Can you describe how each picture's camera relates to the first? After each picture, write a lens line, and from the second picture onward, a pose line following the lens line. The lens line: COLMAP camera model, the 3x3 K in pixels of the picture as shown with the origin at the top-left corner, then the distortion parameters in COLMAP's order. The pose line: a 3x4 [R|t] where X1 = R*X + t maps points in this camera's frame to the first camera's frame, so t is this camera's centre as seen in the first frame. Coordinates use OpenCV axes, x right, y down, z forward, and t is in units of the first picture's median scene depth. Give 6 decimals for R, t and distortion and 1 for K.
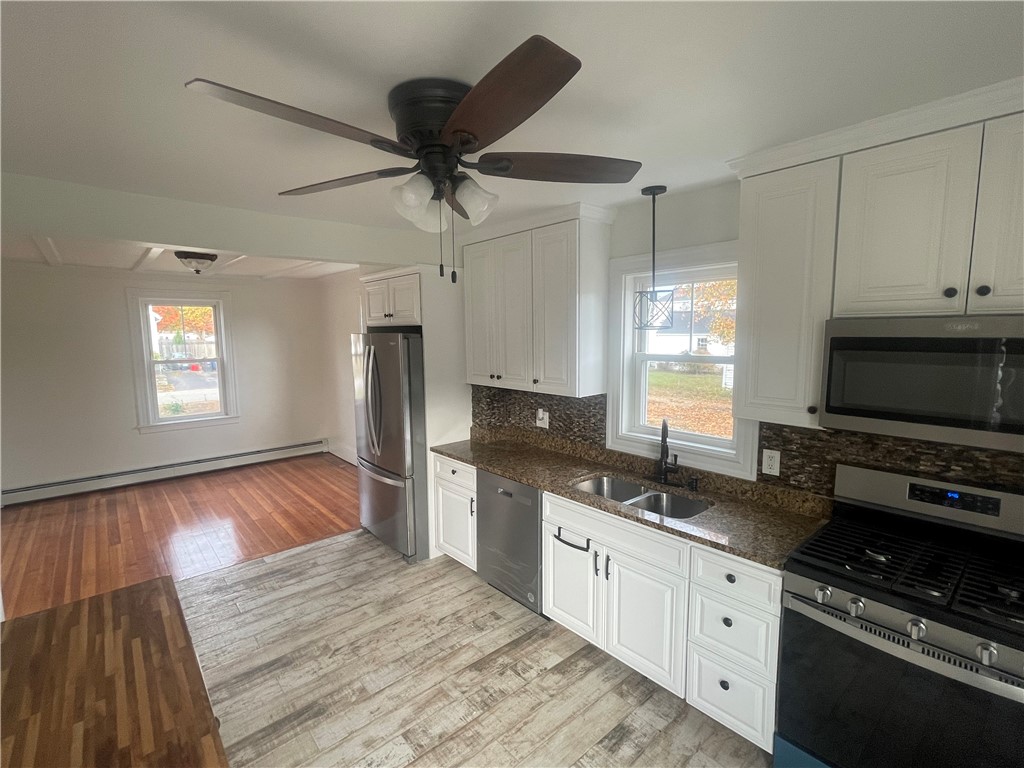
lens RADIAL K [[476.4, 0, 509.0], [0, 476.4, 383.9], [0, 0, 1]] dist [-0.012460, 0.001534]
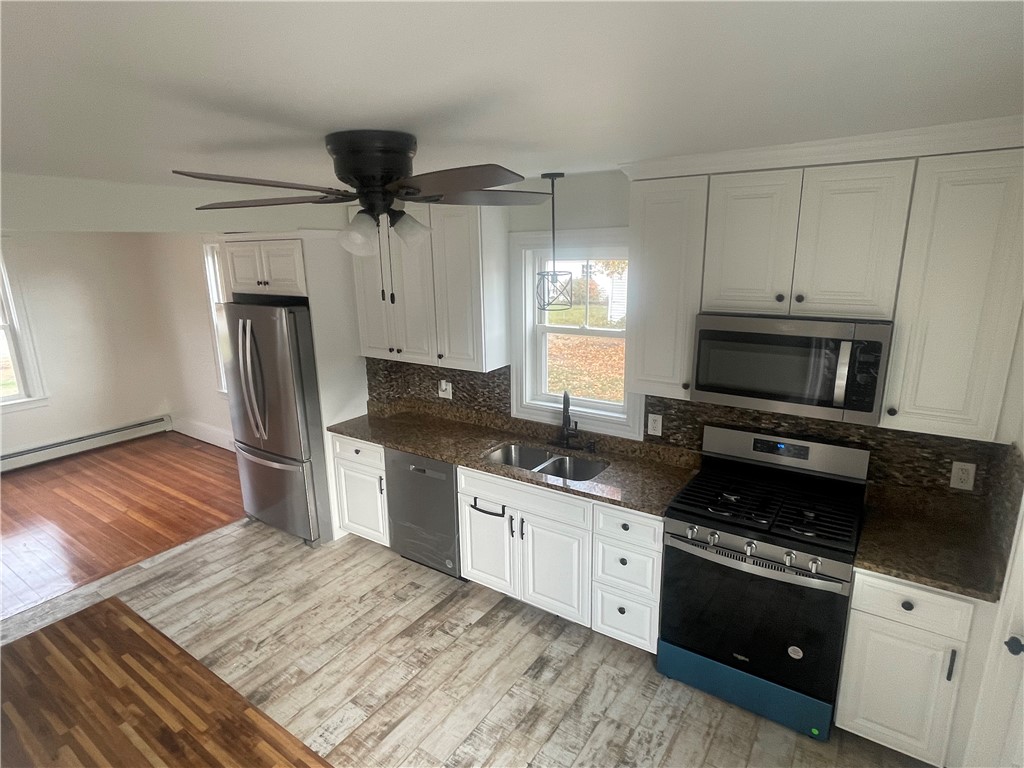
lens RADIAL K [[554.7, 0, 512.0], [0, 554.7, 384.0], [0, 0, 1]] dist [-0.012689, -0.001410]
pose [[0.967409, -0.064524, 0.244861, -0.100477], [0.034224, 0.991434, 0.126043, -0.103557], [-0.250896, -0.113555, 0.961330, -0.182664]]
